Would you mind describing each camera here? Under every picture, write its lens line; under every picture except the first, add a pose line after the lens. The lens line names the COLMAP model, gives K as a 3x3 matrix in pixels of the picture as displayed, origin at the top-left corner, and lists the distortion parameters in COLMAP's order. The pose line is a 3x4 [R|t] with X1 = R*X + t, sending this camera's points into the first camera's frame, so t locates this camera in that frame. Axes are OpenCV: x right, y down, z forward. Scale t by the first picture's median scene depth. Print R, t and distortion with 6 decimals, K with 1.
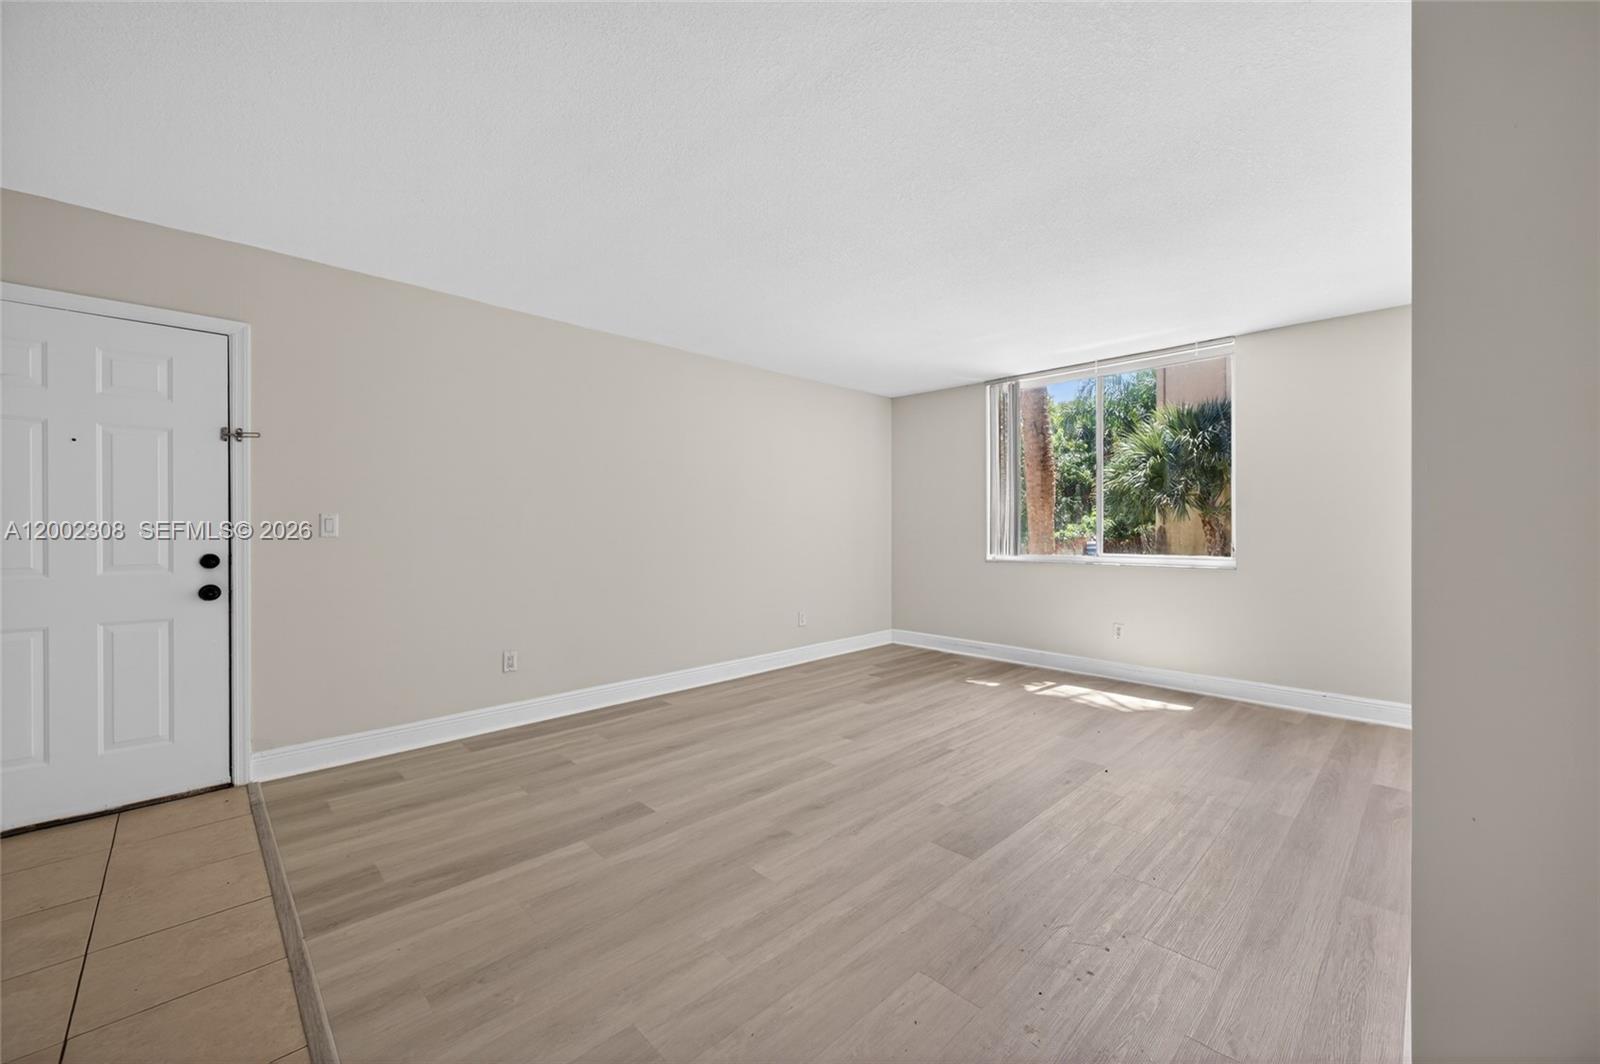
lens RADIAL K [[619.8, 0, 800.4], [0, 619.8, 525.8], [0, 0, 1]] dist [-0.000033, -0.000017]
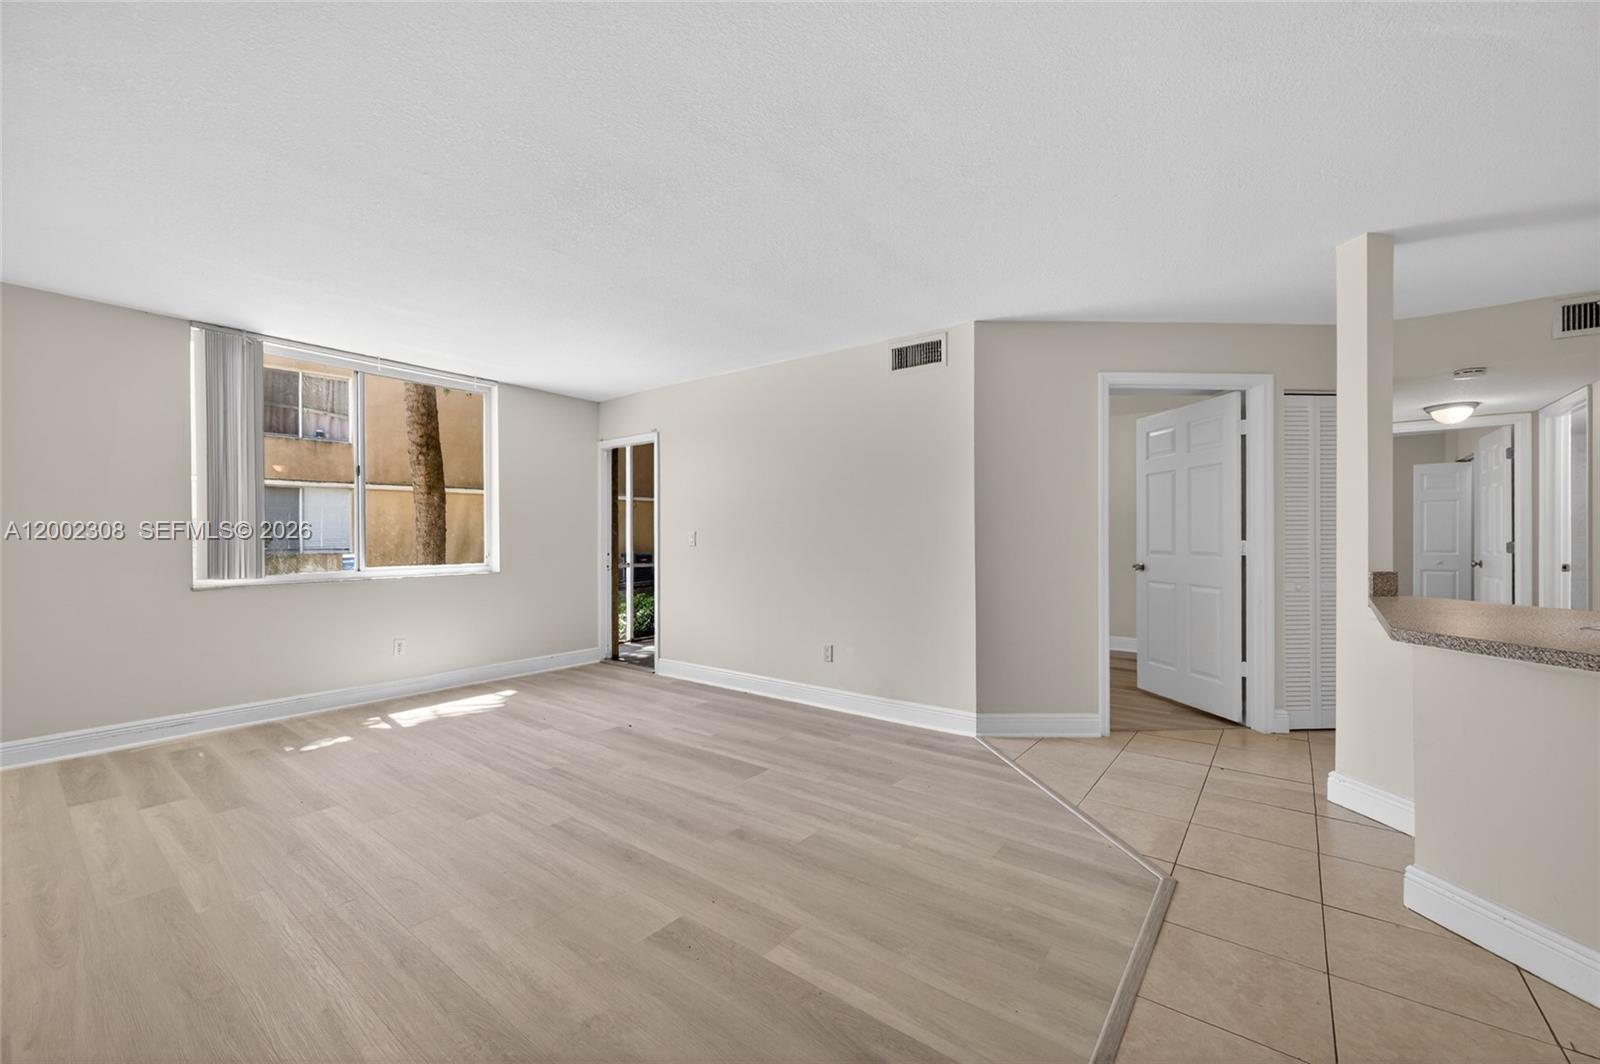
lens RADIAL K [[640.7, 0, 799.9], [0, 640.7, 535.3], [0, 0, 1]] dist [-0.000890, -0.000032]
pose [[-0.135070, 0.003780, 0.990829, -0.789639], [0.002086, 0.999992, -0.003531, 0.003344], [-0.990834, 0.001590, -0.135077, 0.744975]]
